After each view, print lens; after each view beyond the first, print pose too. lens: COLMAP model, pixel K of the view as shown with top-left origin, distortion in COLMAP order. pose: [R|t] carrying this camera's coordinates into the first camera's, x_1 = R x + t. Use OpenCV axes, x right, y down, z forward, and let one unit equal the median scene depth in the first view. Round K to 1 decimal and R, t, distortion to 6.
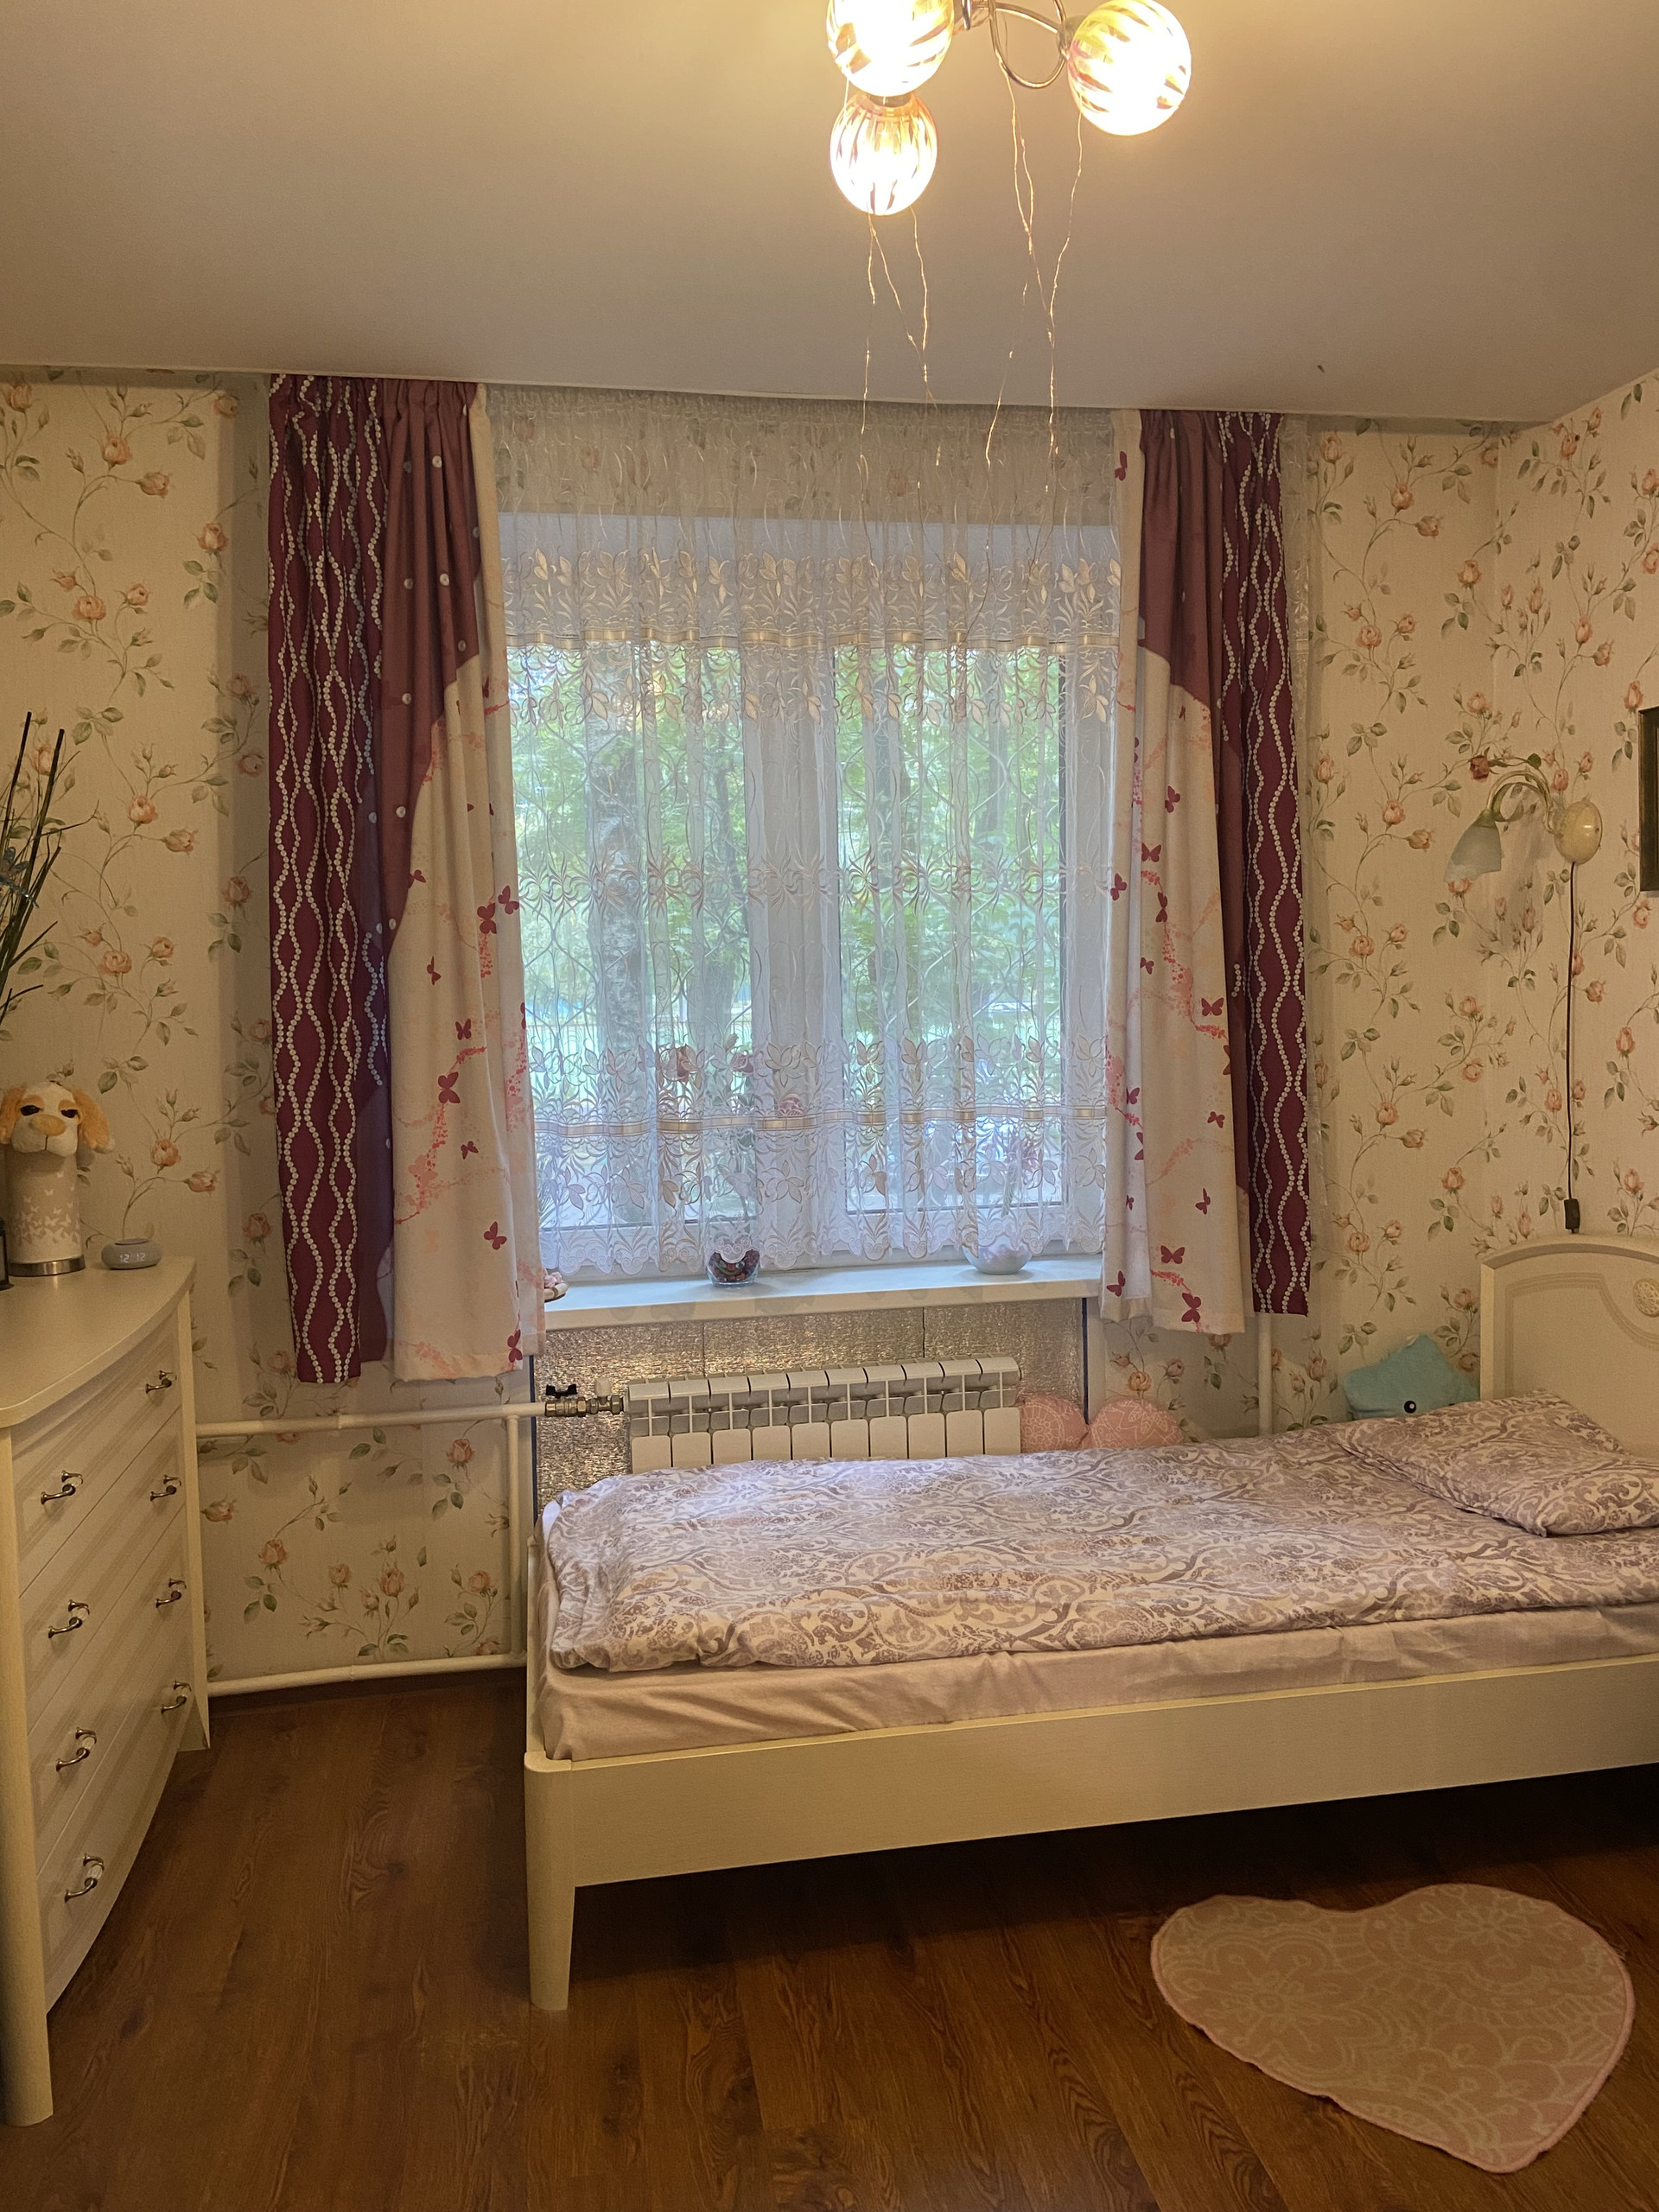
lens RADIAL K [[1673.6, 0, 841.4], [0, 1673.6, 1116.2], [0, 0, 1]] dist [0.129364, -0.173105]
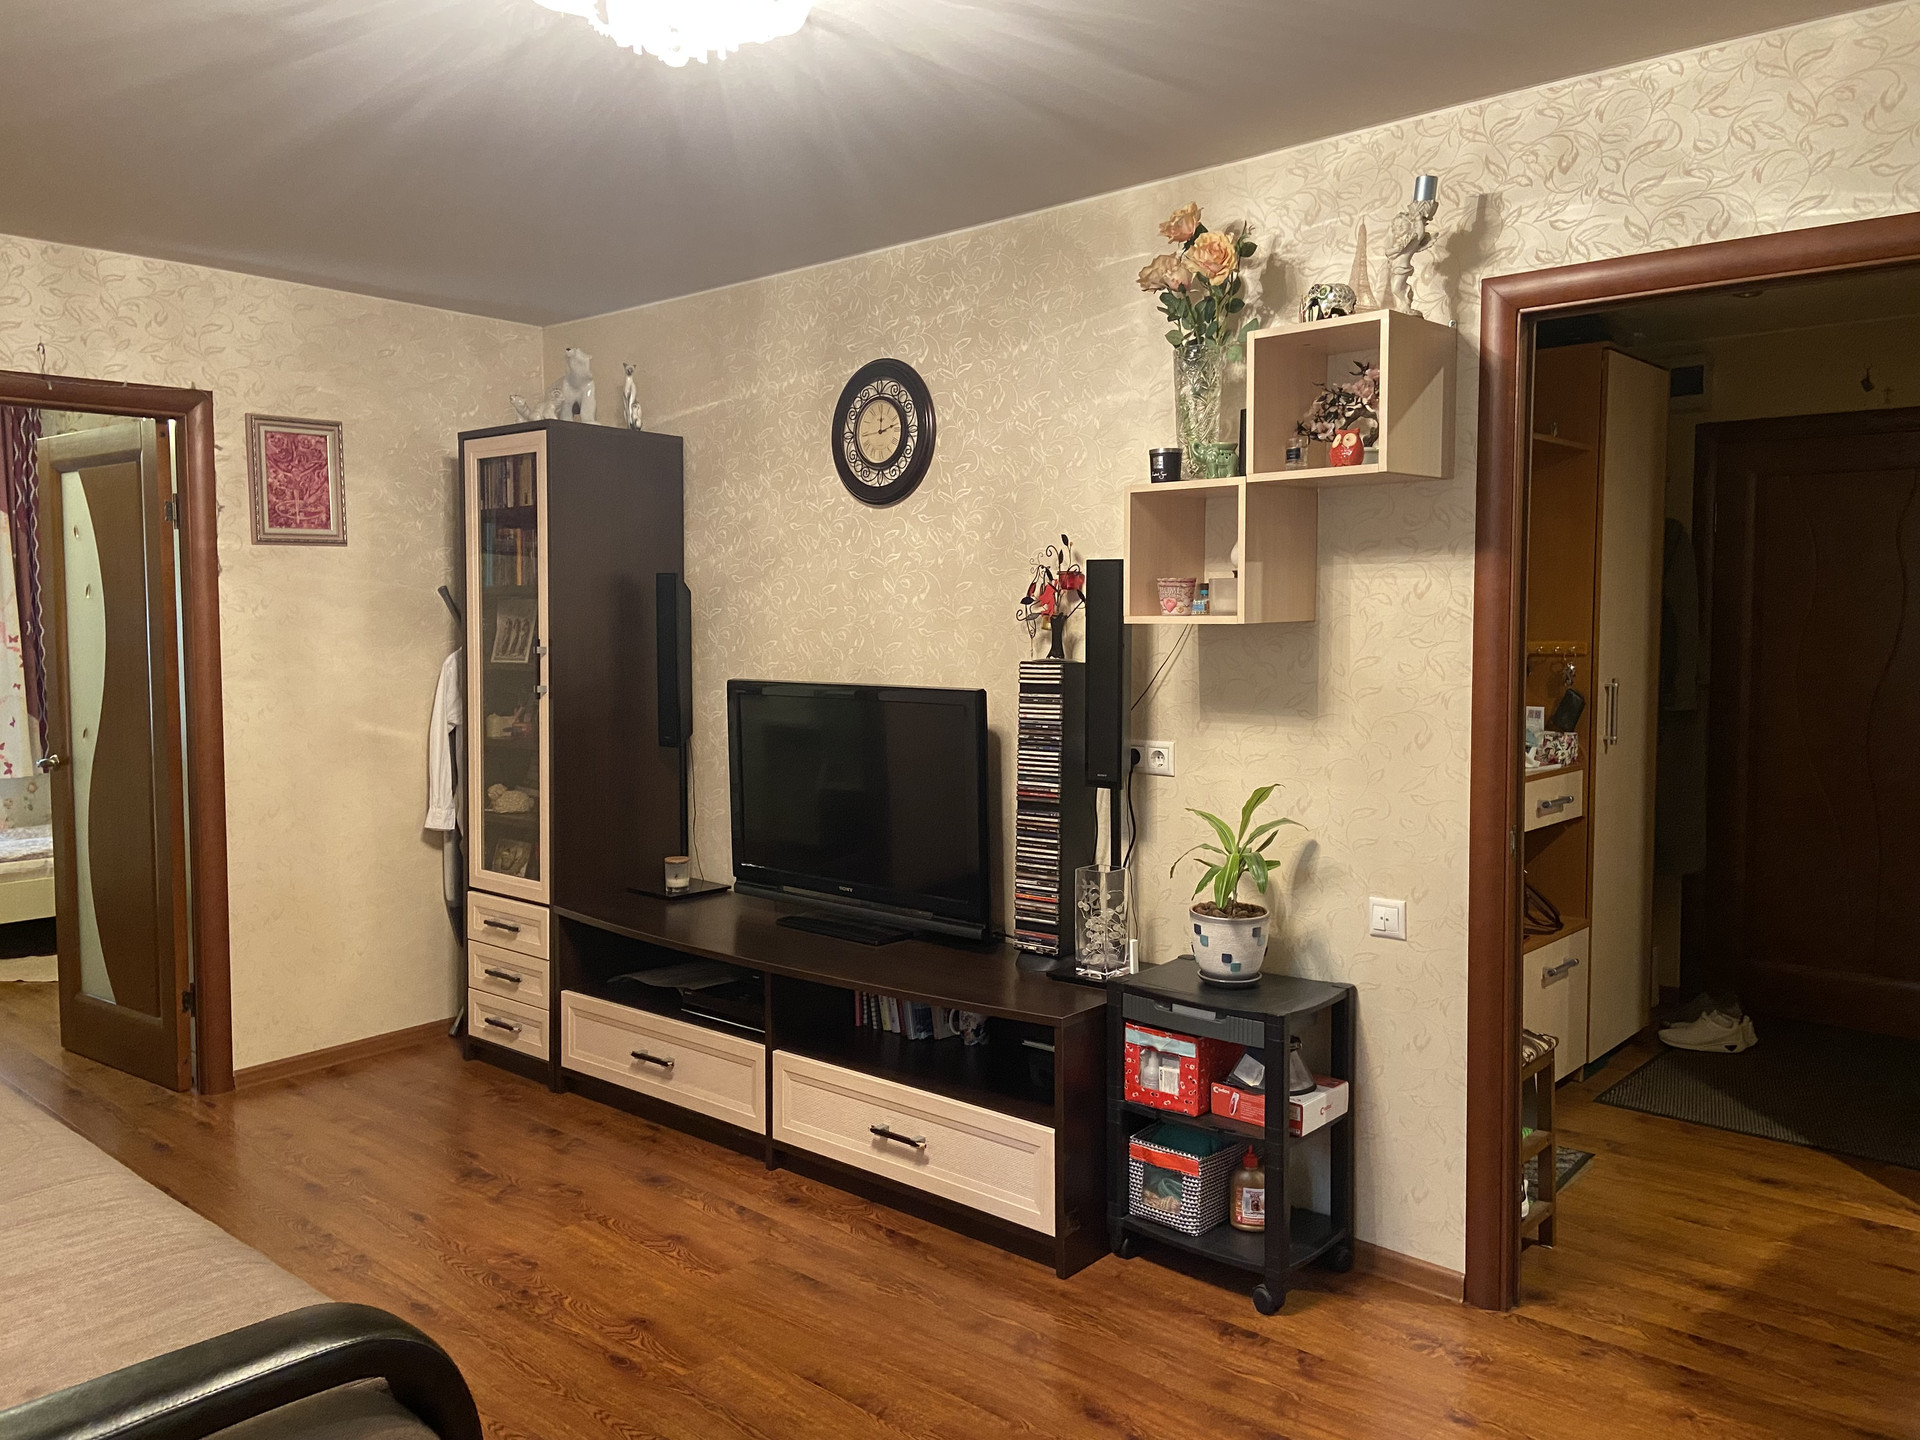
lens RADIAL K [[1452.7, 0, 963.8], [0, 1452.7, 696.7], [0, 0, 1]] dist [0.129364, -0.173105]
pose [[0.791106, -0.016302, 0.611462, -0.002738], [0.044946, 0.998492, -0.031530, 0.141621], [-0.610026, 0.052426, 0.790645, -1.455875]]
